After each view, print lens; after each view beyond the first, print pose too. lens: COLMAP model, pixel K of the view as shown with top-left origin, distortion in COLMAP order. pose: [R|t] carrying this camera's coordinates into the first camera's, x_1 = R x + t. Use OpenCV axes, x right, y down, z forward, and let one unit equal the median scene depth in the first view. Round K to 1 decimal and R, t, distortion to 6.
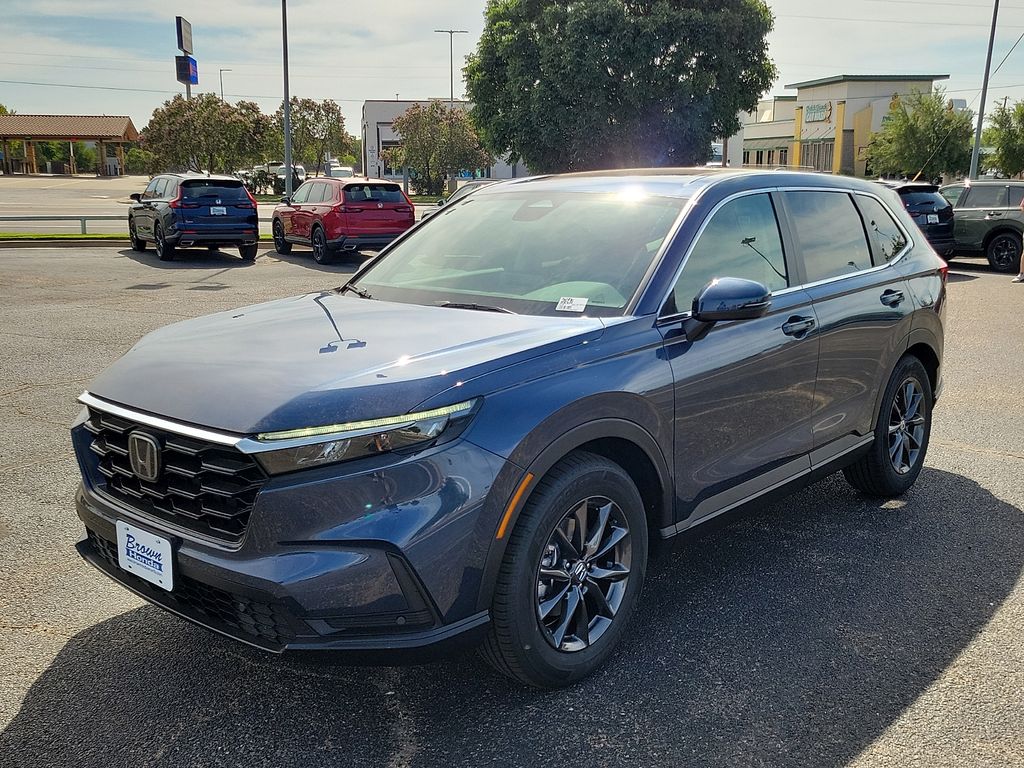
lens RADIAL K [[944.3, 0, 510.5], [0, 944.3, 379.4], [0, 0, 1]] dist [0.050633, -0.031027]
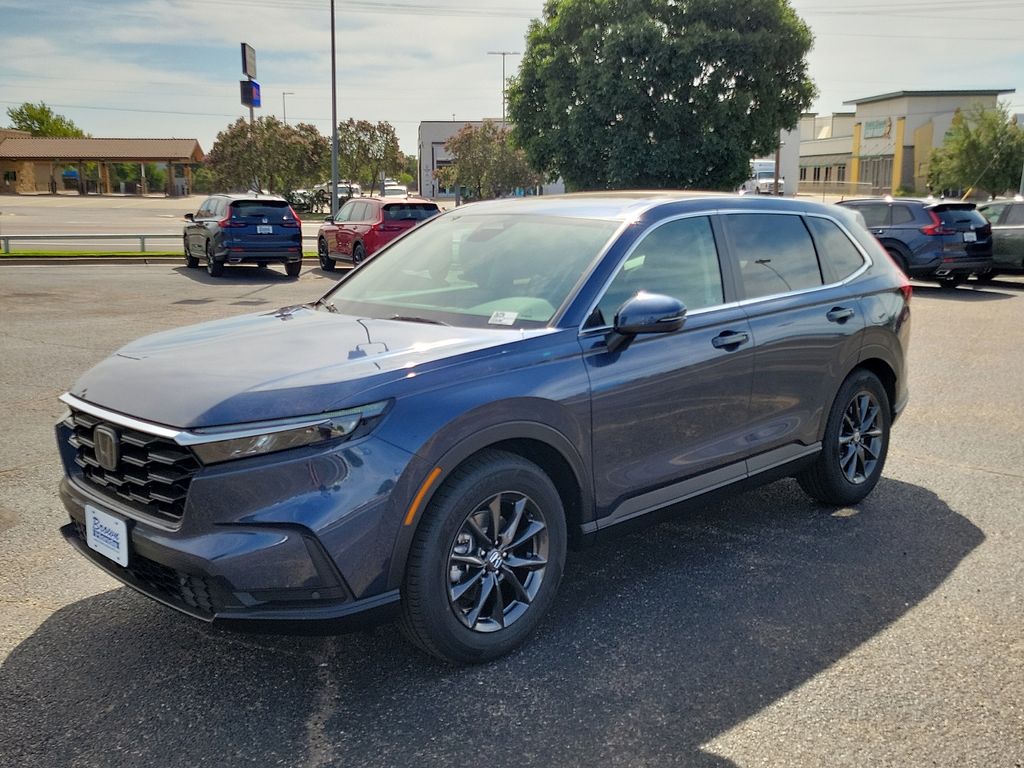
lens RADIAL K [[944.3, 0, 510.5], [0, 944.3, 379.4], [0, 0, 1]] dist [0.050633, -0.031027]
pose [[0.997747, 0.009867, -0.066354, 0.100145], [-0.011018, 0.999795, -0.016993, 0.007069], [0.066173, 0.017686, 0.997651, -0.063826]]
